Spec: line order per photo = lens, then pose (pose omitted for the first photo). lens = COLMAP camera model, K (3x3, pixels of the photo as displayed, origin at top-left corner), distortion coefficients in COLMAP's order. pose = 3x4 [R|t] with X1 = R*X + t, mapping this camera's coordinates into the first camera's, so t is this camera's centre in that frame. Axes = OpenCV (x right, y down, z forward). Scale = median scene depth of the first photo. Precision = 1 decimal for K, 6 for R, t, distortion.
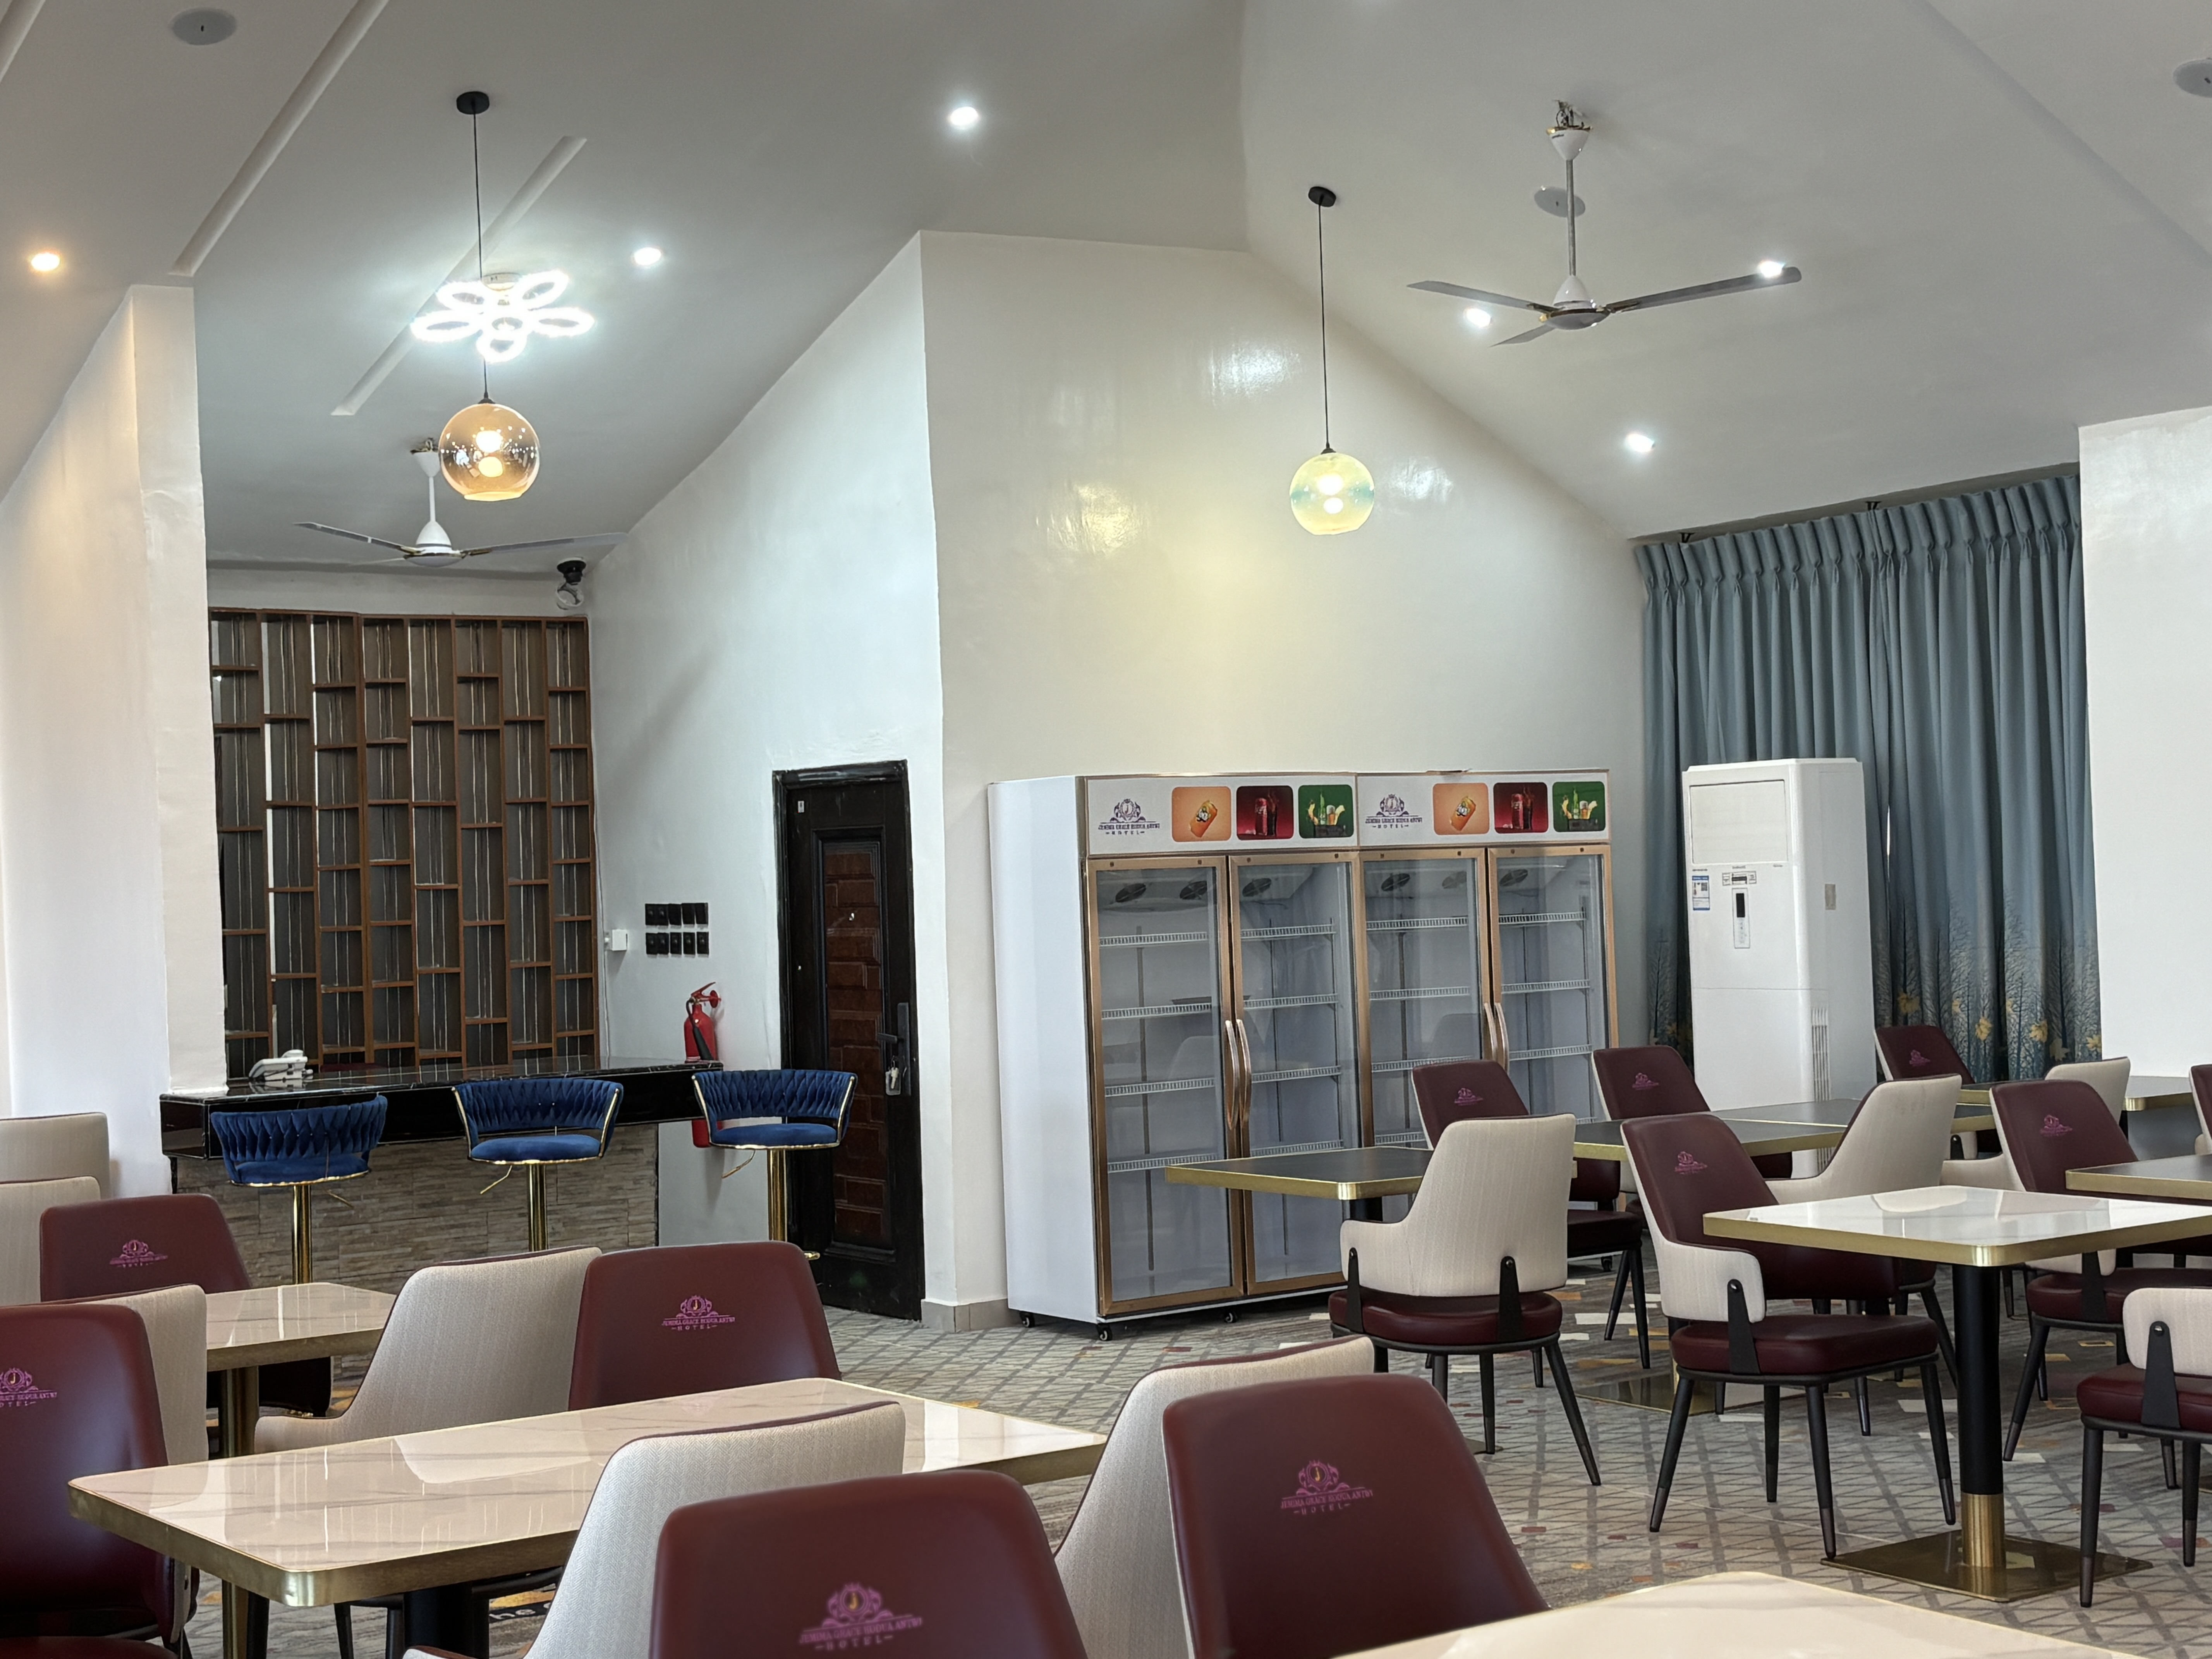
lens RADIAL K [[3092.7, 0, 1104.1], [0, 3092.7, 832.0], [0, 0, 1]] dist [0.102703, 0.000000]
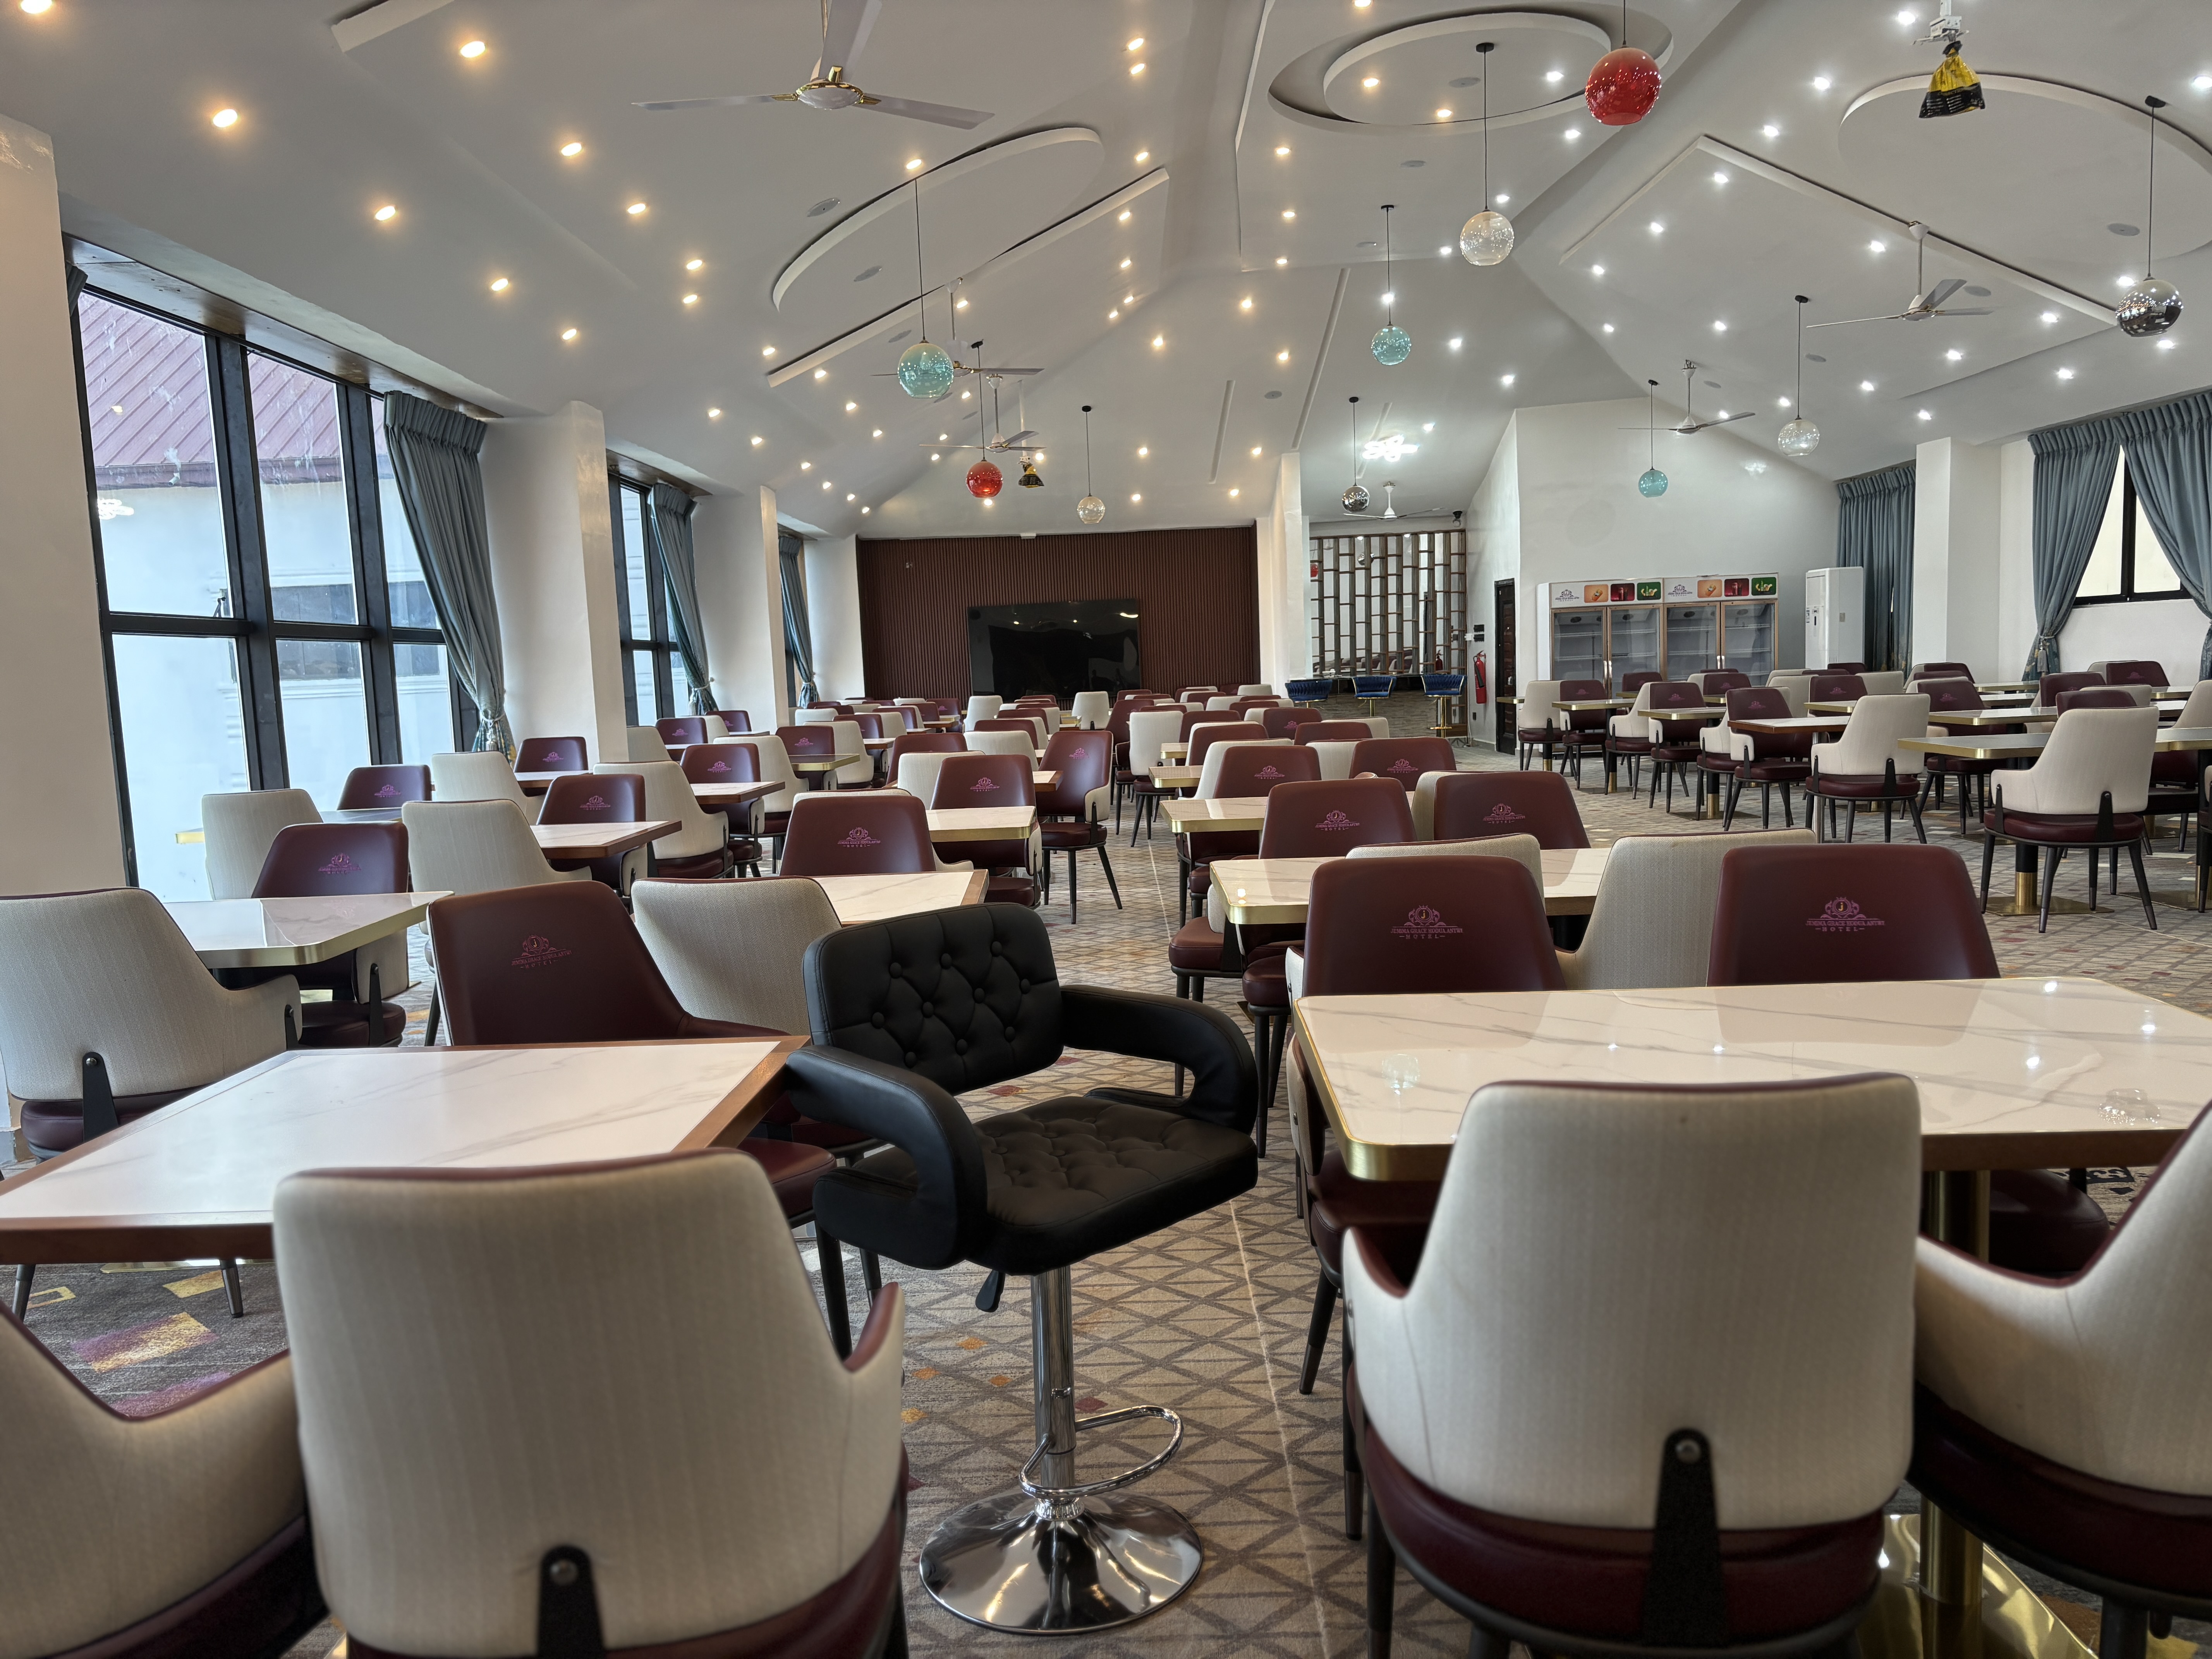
lens RADIAL K [[1689.5, 0, 1103.9], [0, 1689.5, 833.4], [0, 0, 1]] dist [0.023520, -0.000478]
pose [[0.807769, 0.062630, -0.586162, 0.605813], [0.024191, 0.989981, 0.139114, -0.015456], [0.589002, -0.126552, 0.798161, -0.638604]]
